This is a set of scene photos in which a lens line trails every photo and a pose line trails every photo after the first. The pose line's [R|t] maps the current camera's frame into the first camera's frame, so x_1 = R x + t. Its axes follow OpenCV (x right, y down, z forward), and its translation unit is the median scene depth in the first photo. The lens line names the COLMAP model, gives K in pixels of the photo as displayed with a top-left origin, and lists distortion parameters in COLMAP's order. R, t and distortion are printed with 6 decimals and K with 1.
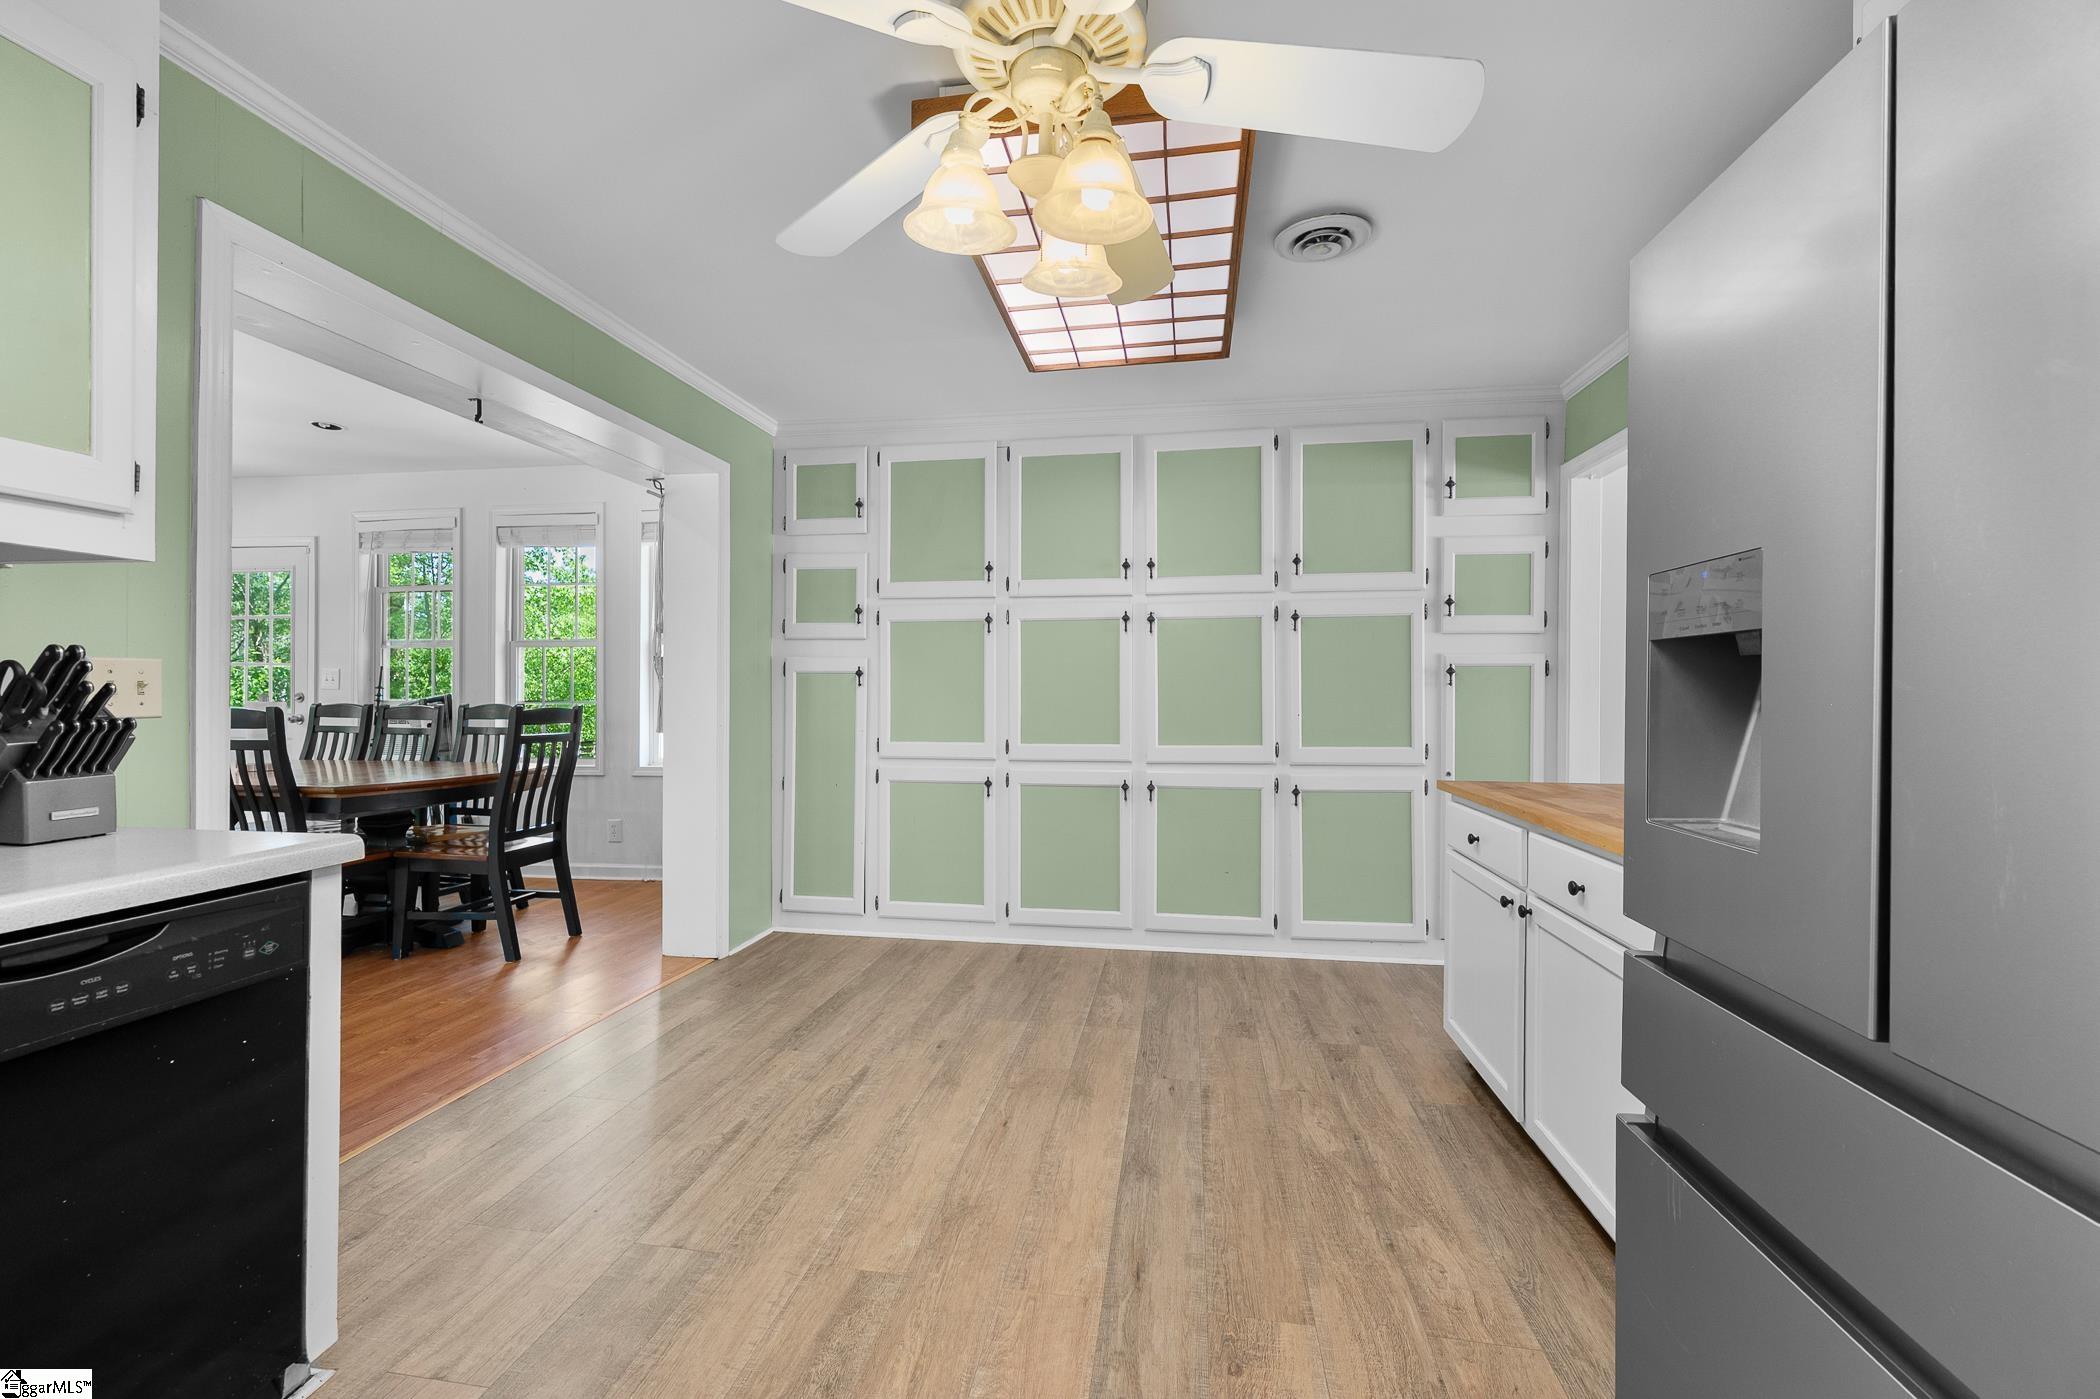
lens RADIAL K [[849.0, 0, 1051.0], [0, 849.0, 696.7], [0, 0, 1]] dist [0.000129, 0.000078]
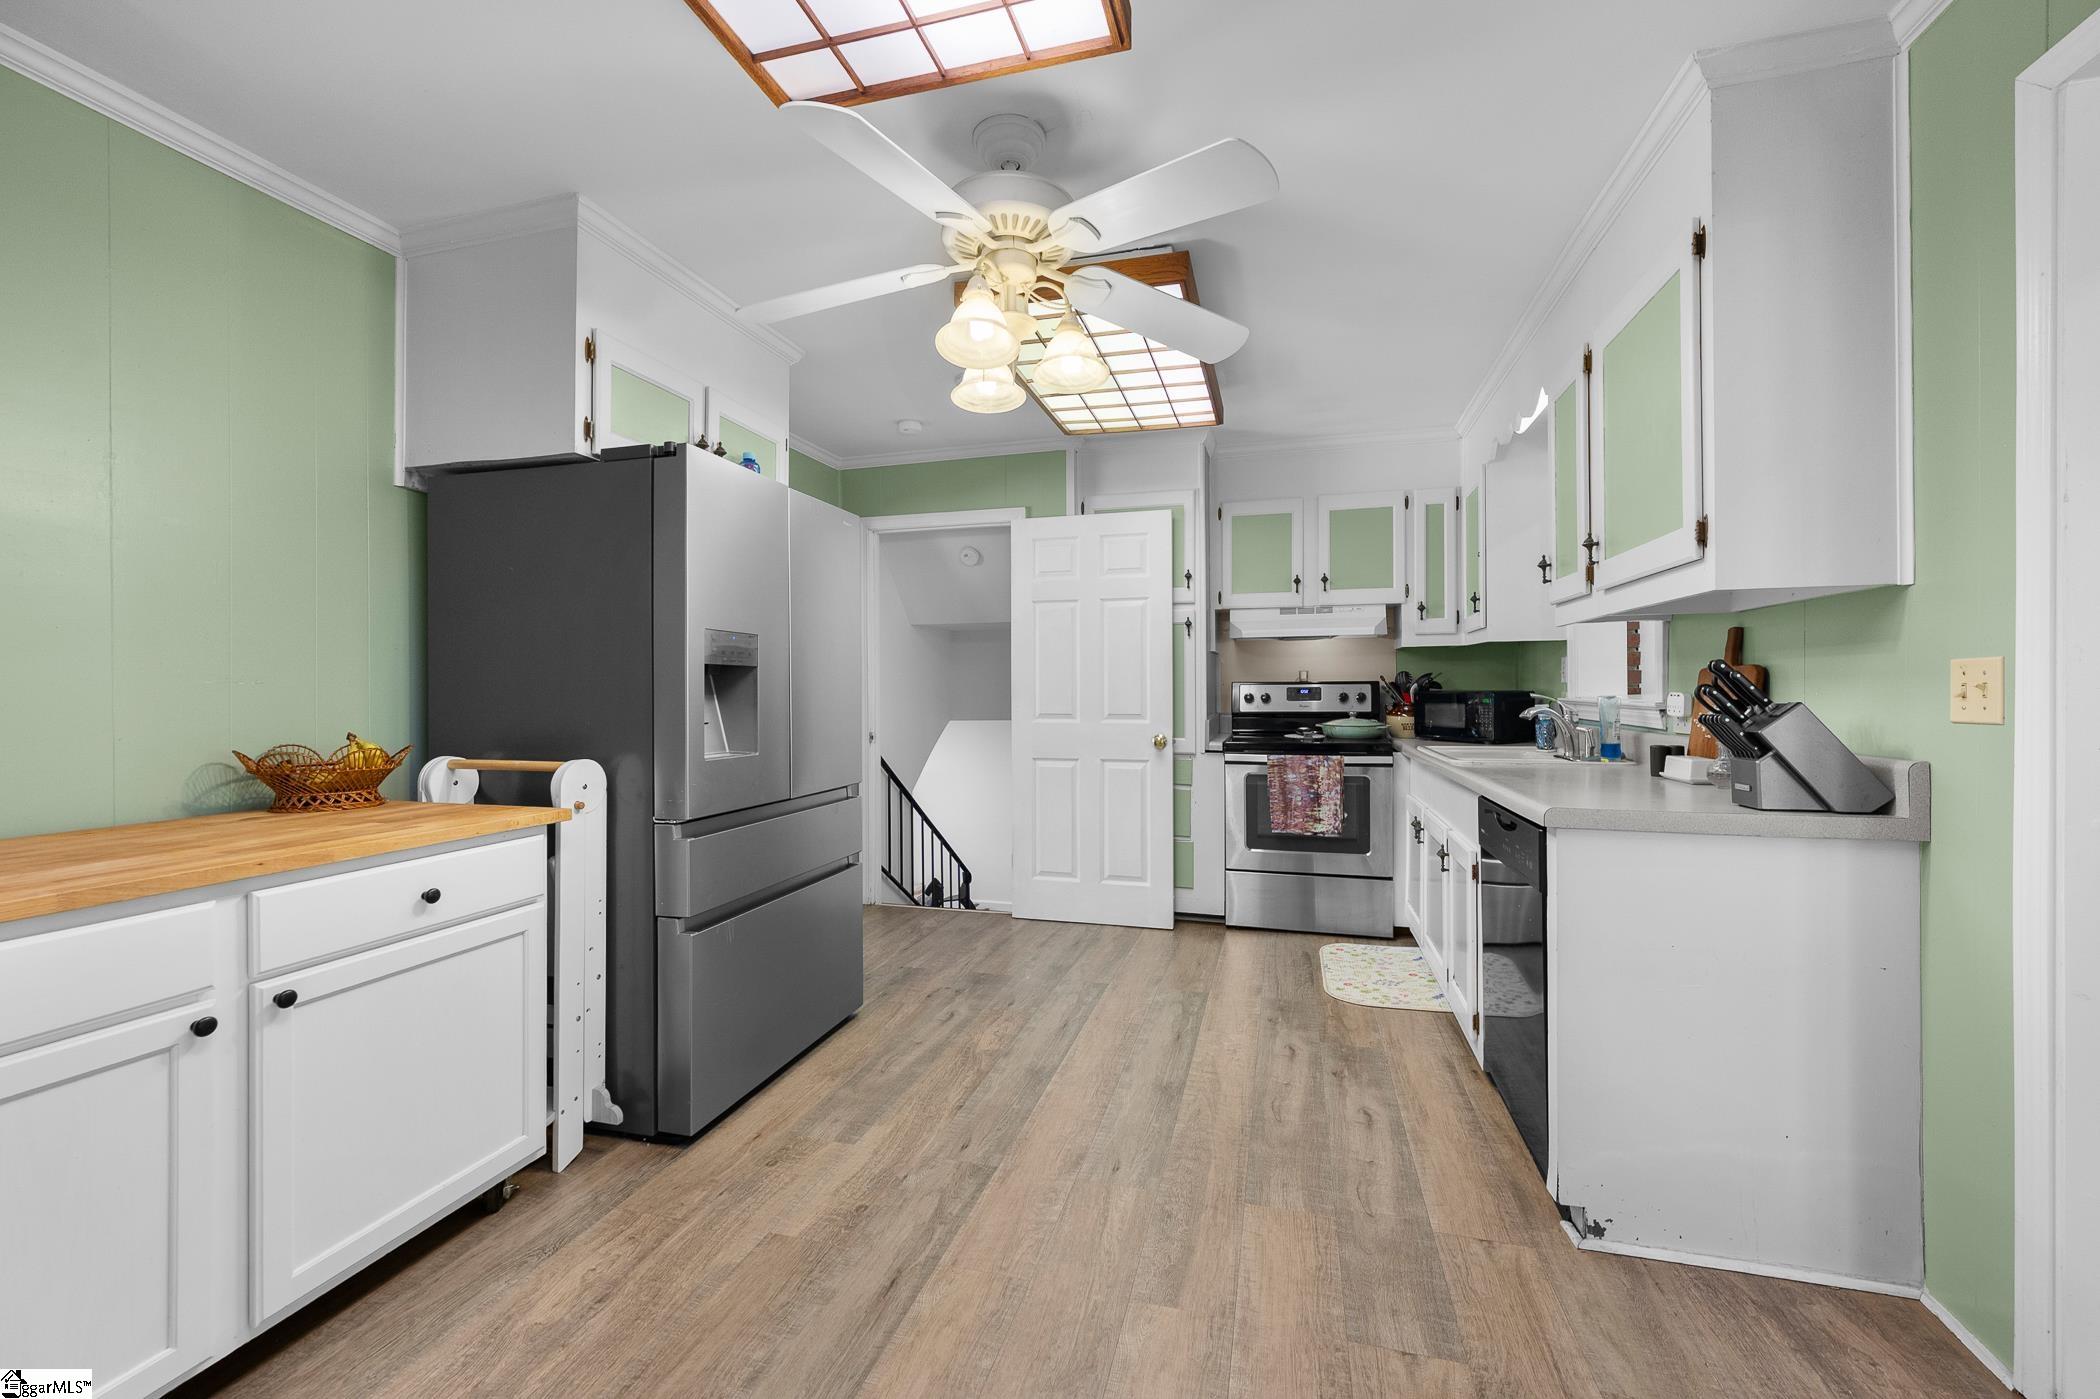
lens RADIAL K [[833.3, 0, 1057.0], [0, 833.3, 691.4], [0, 0, 1]] dist [-0.000066, 0.000018]
pose [[-0.994154, -0.003136, 0.107929, -0.115987], [-0.002825, 0.999991, 0.003030, -0.005395], [-0.107938, 0.002707, -0.994154, 1.184586]]
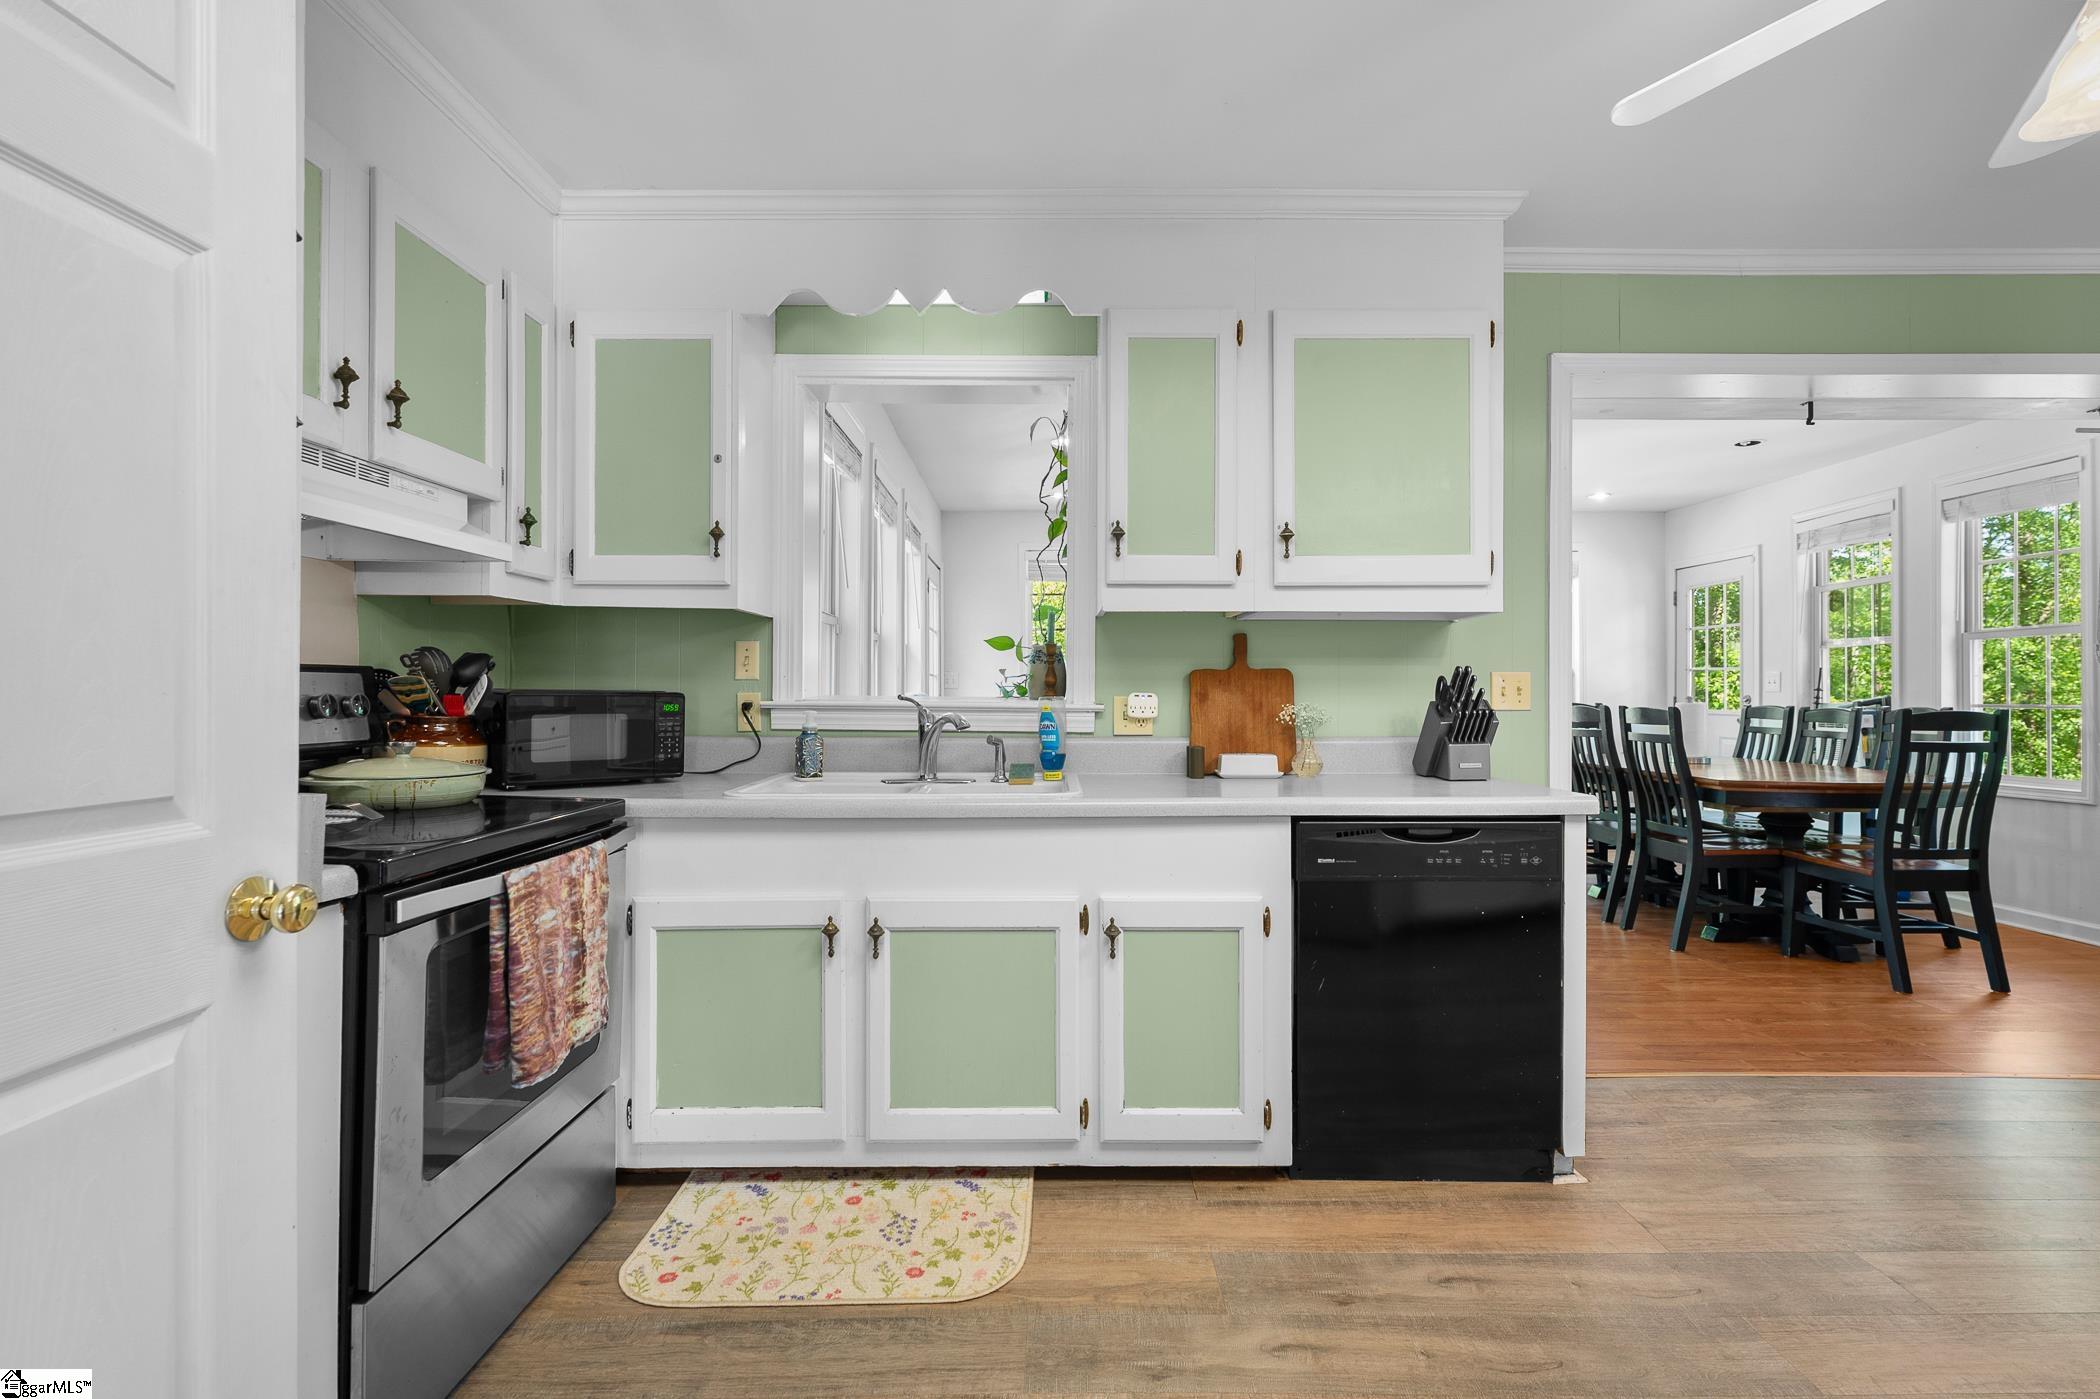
lens RADIAL K [[951.0, 0, 1061.0], [0, 951.0, 689.1], [0, 0, 1]] dist [-0.001162, 0.000231]
pose [[0.157019, -0.010100, -0.987544, 0.294582], [-0.002022, 0.999942, -0.010548, 0.003417], [0.987594, 0.003653, 0.156989, -0.051587]]
